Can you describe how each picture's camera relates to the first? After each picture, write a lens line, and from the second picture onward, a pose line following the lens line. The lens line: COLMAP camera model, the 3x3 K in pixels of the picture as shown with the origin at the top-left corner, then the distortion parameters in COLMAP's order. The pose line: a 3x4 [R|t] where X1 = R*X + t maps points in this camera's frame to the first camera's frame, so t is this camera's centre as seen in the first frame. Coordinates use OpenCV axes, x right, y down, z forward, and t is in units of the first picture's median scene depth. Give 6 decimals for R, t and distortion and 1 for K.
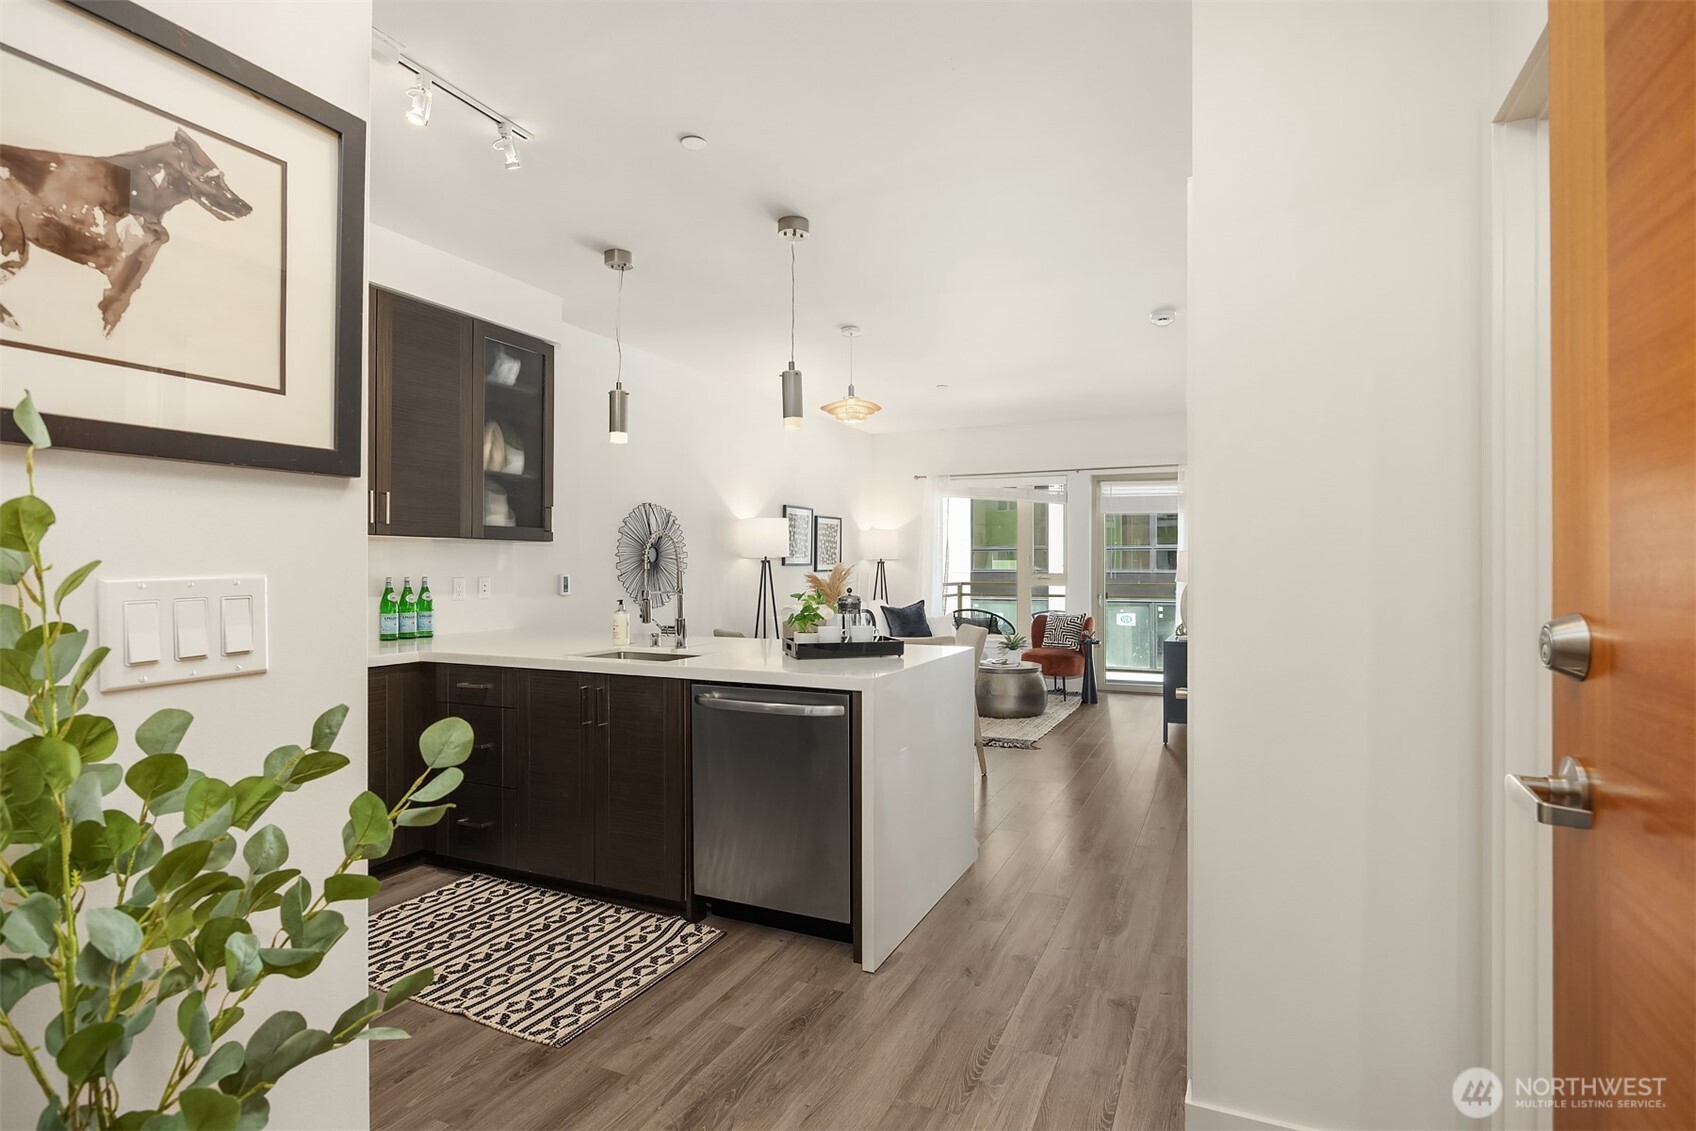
lens RADIAL K [[880.0, 0, 846.2], [0, 880.0, 563.2], [0, 0, 1]] dist [-0.003709, -0.002215]
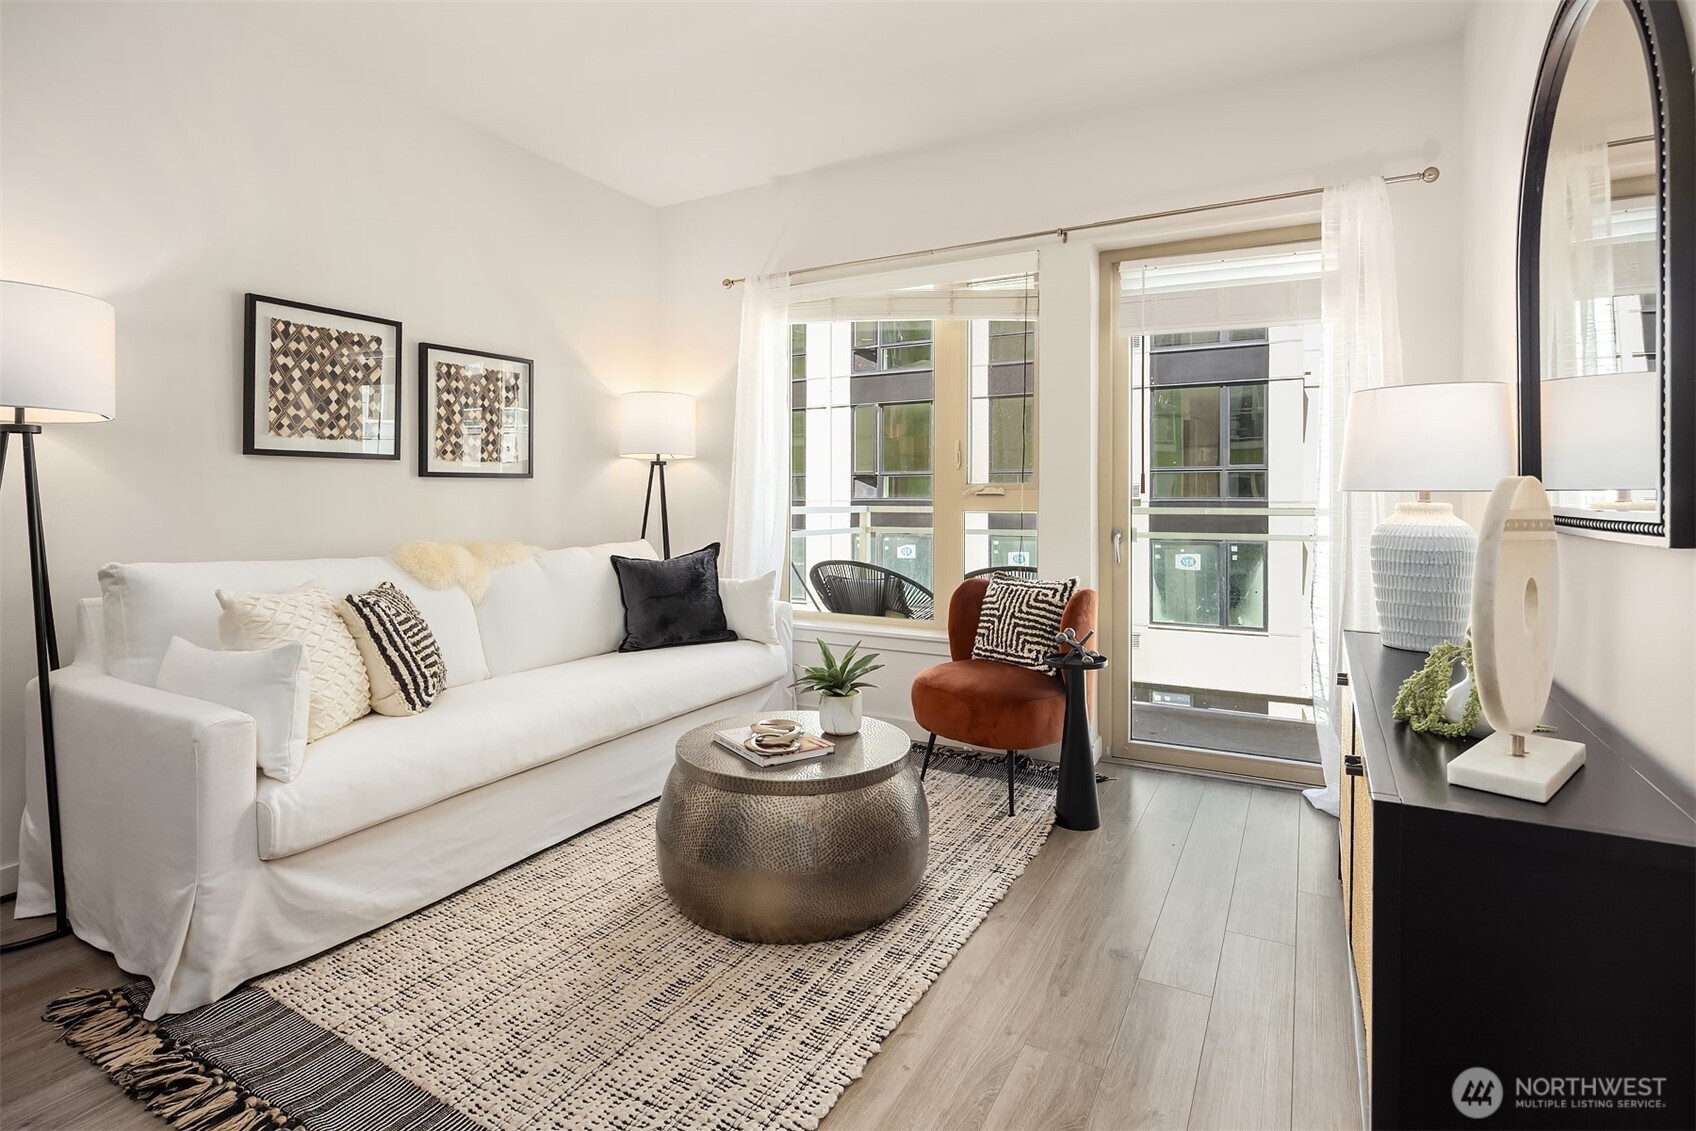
lens RADIAL K [[811.4, 0, 862.1], [0, 811.4, 510.9], [0, 0, 1]] dist [-0.001481, 0.000115]
pose [[0.997007, 0.003842, -0.077211, 0.410159], [-0.002582, 0.999862, 0.016414, 0.039282], [0.077264, -0.016165, 0.996880, 1.256661]]
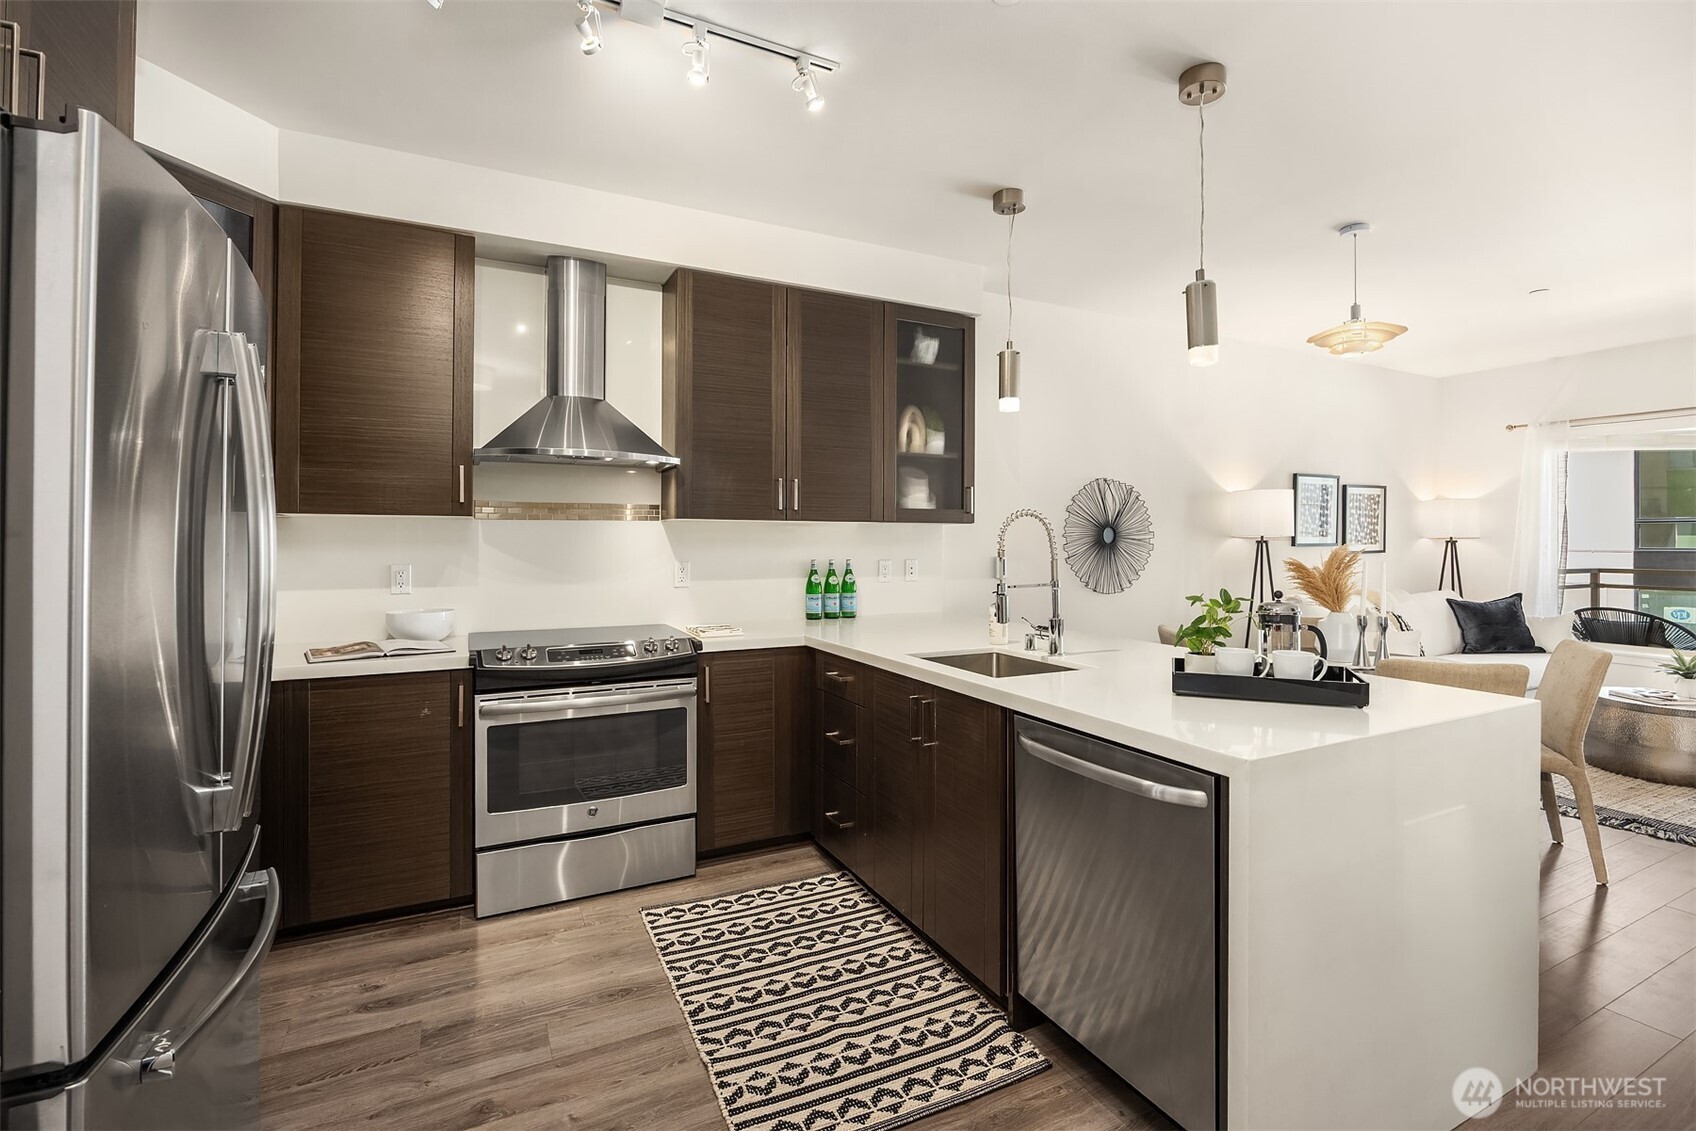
lens RADIAL K [[784.3, 0, 828.6], [0, 784.3, 539.8], [0, 0, 1]] dist [-0.012007, -0.000396]
pose [[0.780769, -0.001113, -0.624818, 0.087566], [0.001975, 0.999998, 0.000687, -0.008941], [0.624816, -0.001771, 0.780770, 0.278502]]
